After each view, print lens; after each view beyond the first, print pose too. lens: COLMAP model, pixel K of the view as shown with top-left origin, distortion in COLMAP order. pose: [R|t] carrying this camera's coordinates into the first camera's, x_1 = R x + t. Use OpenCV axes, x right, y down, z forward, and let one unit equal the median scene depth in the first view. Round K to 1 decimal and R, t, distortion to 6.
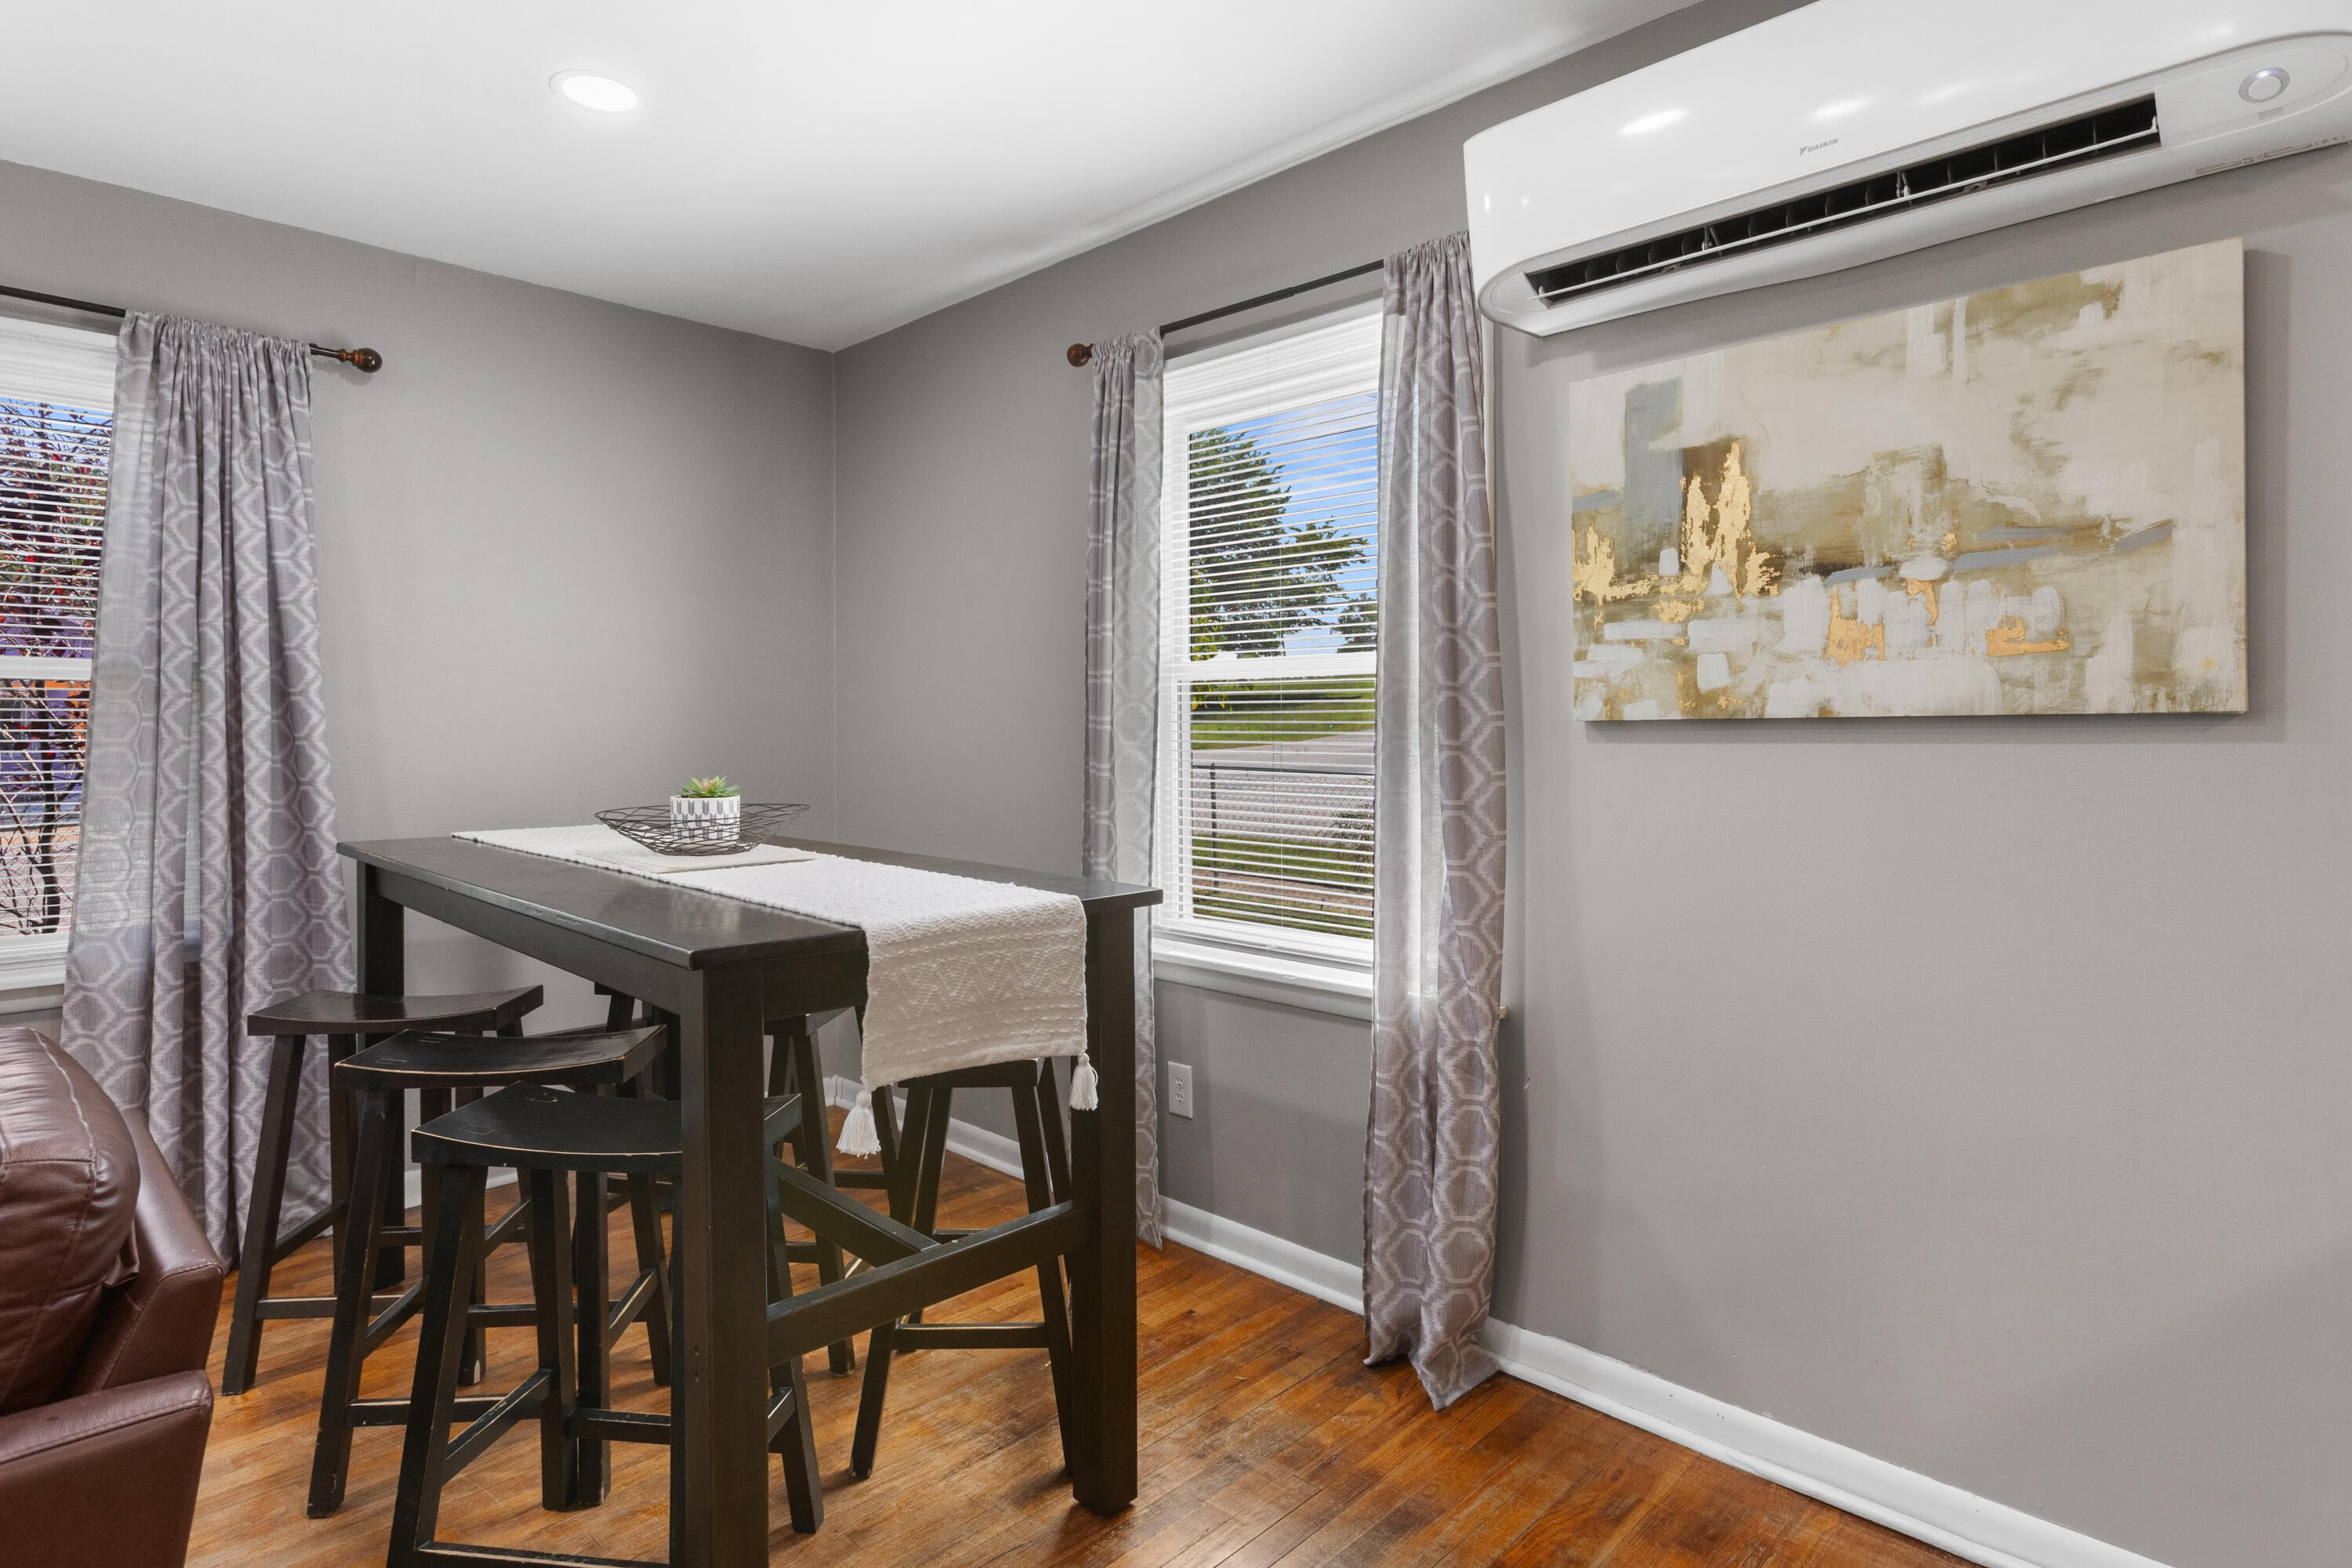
lens RADIAL K [[1259.9, 0, 1143.5], [0, 1259.9, 724.8], [0, 0, 1]] dist [0.002933, 0.000820]
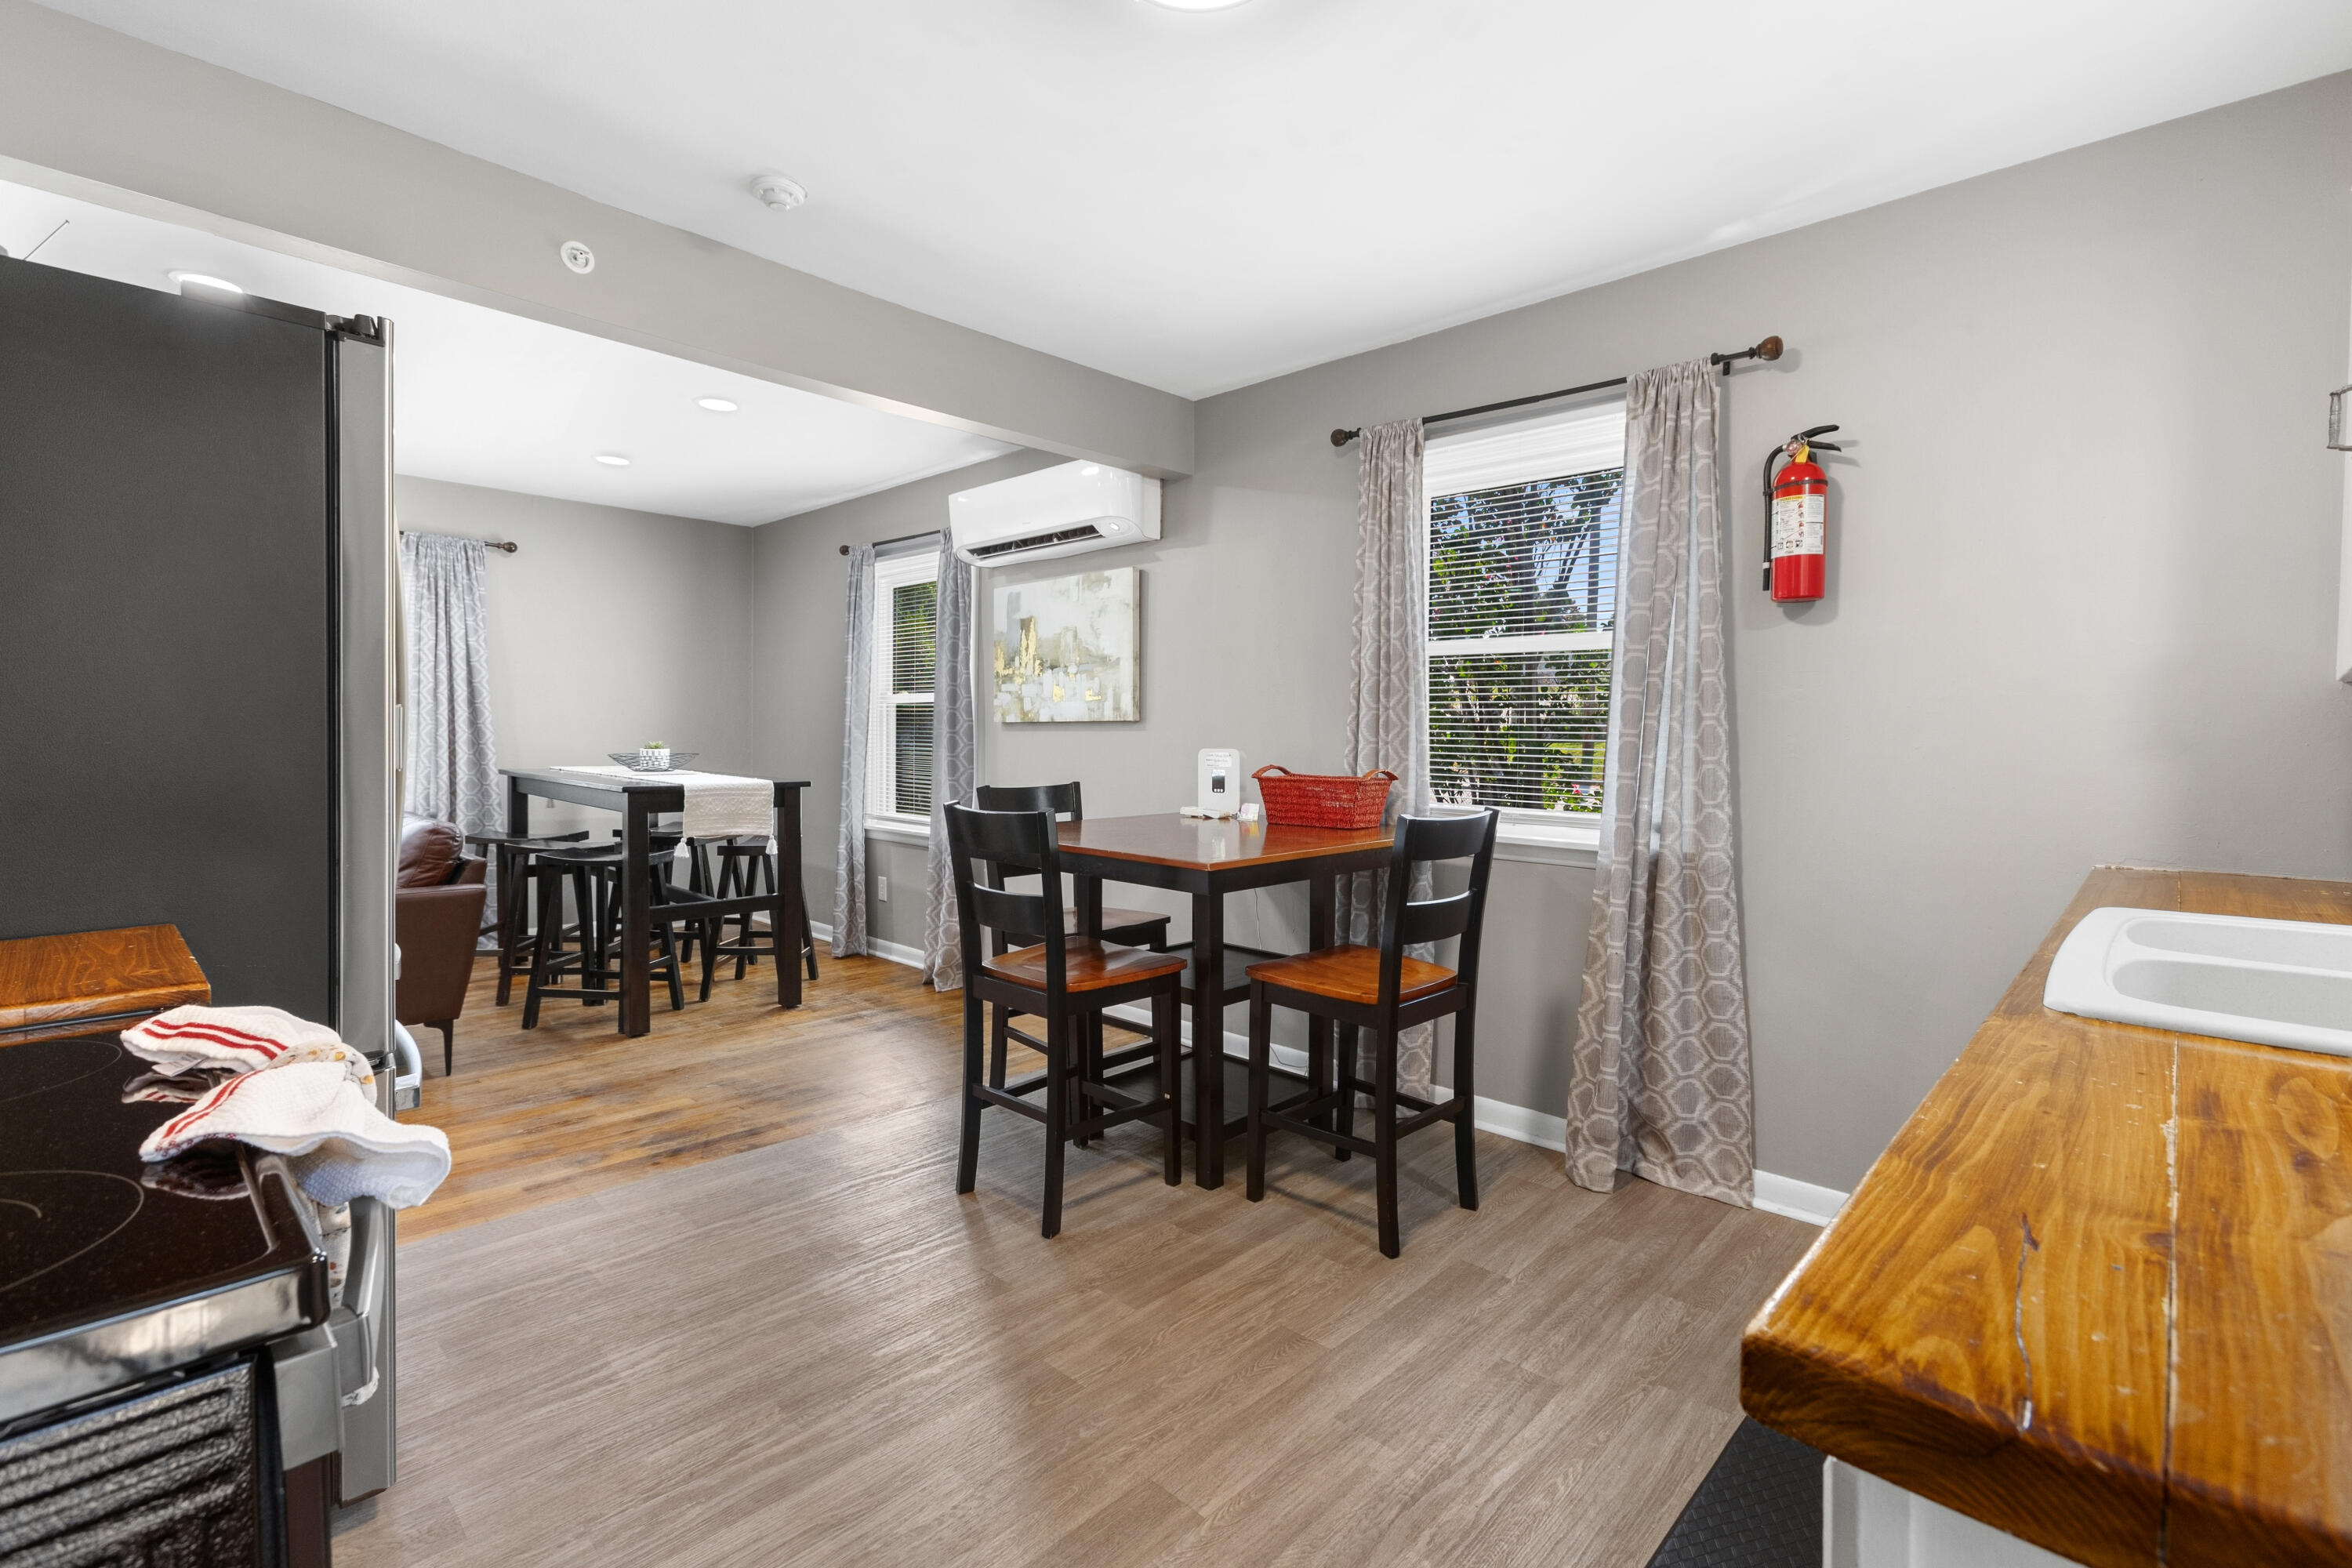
lens RADIAL K [[1070.1, 0, 1162.4], [0, 1070.1, 752.1], [0, 0, 1]] dist [-0.004753, 0.004276]
pose [[0.999745, 0.014283, 0.017466, 0.521226], [-0.014596, 0.999733, 0.017897, 0.010704], [-0.017205, -0.018148, 0.999687, -0.941574]]
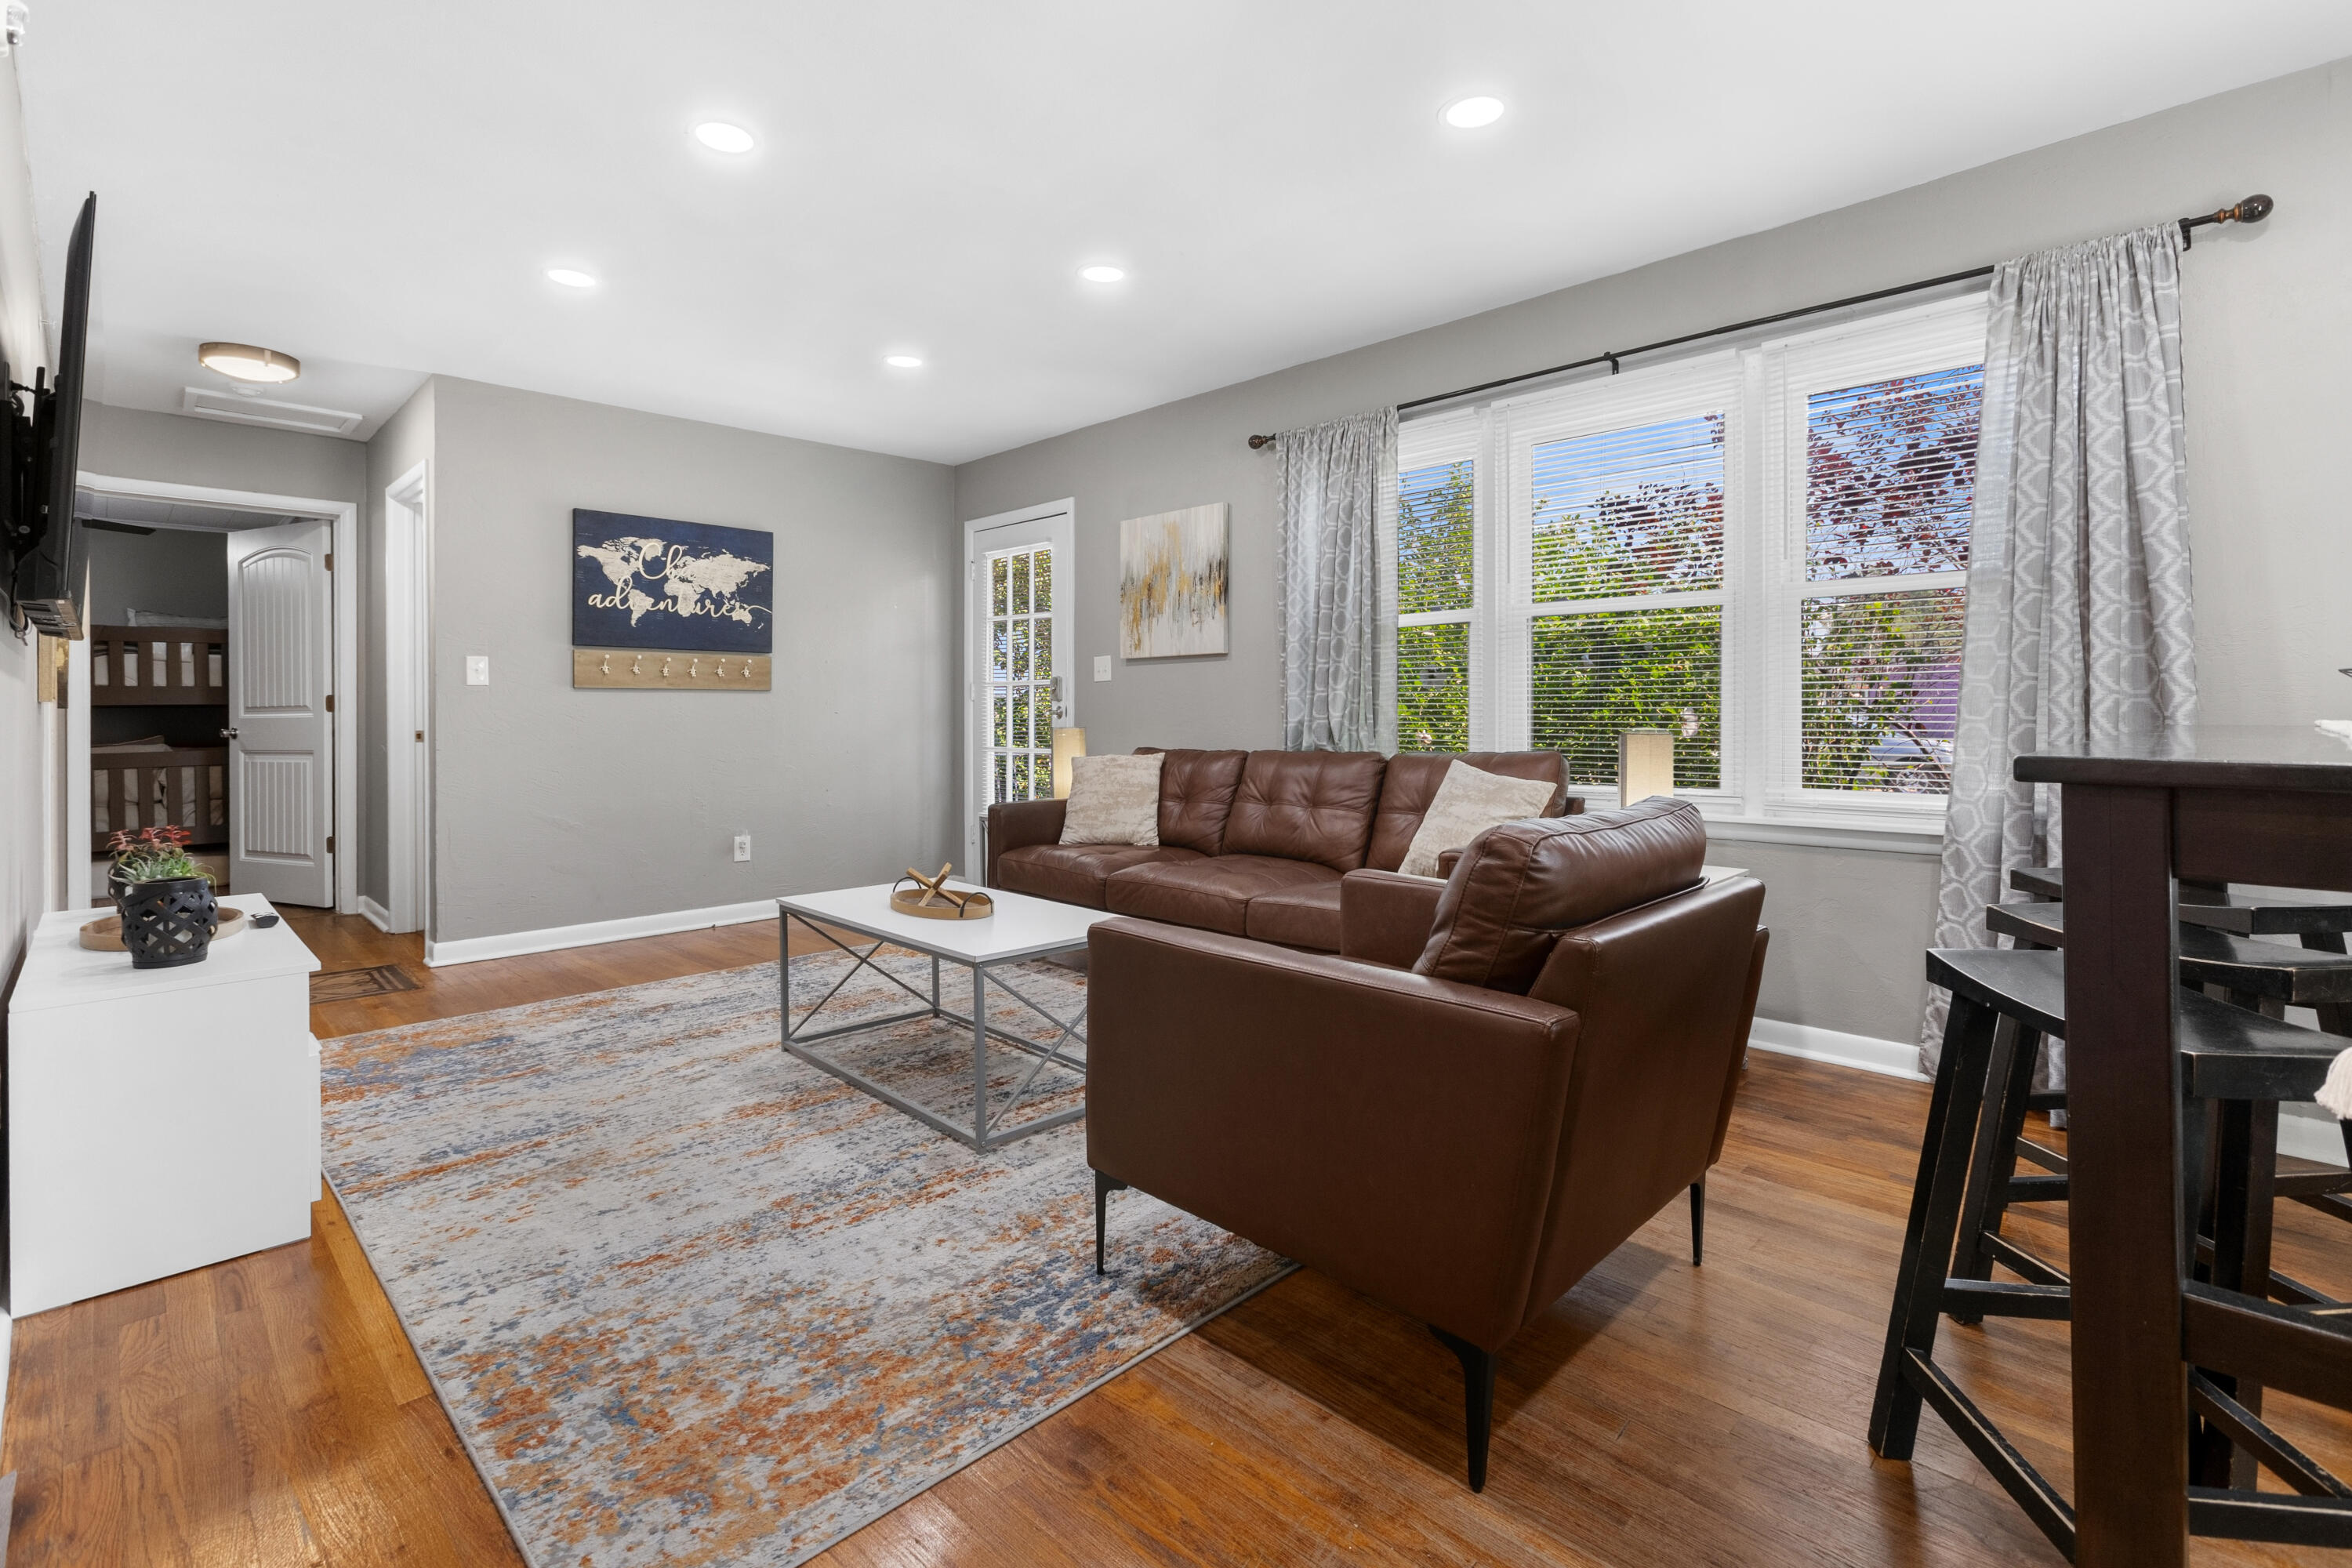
lens RADIAL K [[1070.1, 0, 1169.8], [0, 1070.1, 717.6], [0, 0, 1]] dist [-0.004753, 0.004276]
pose [[0.002478, 0.005450, -0.999982, 0.176843], [0.008710, 0.999947, 0.005471, 0.075827], [0.999959, -0.008724, 0.002430, 0.239570]]
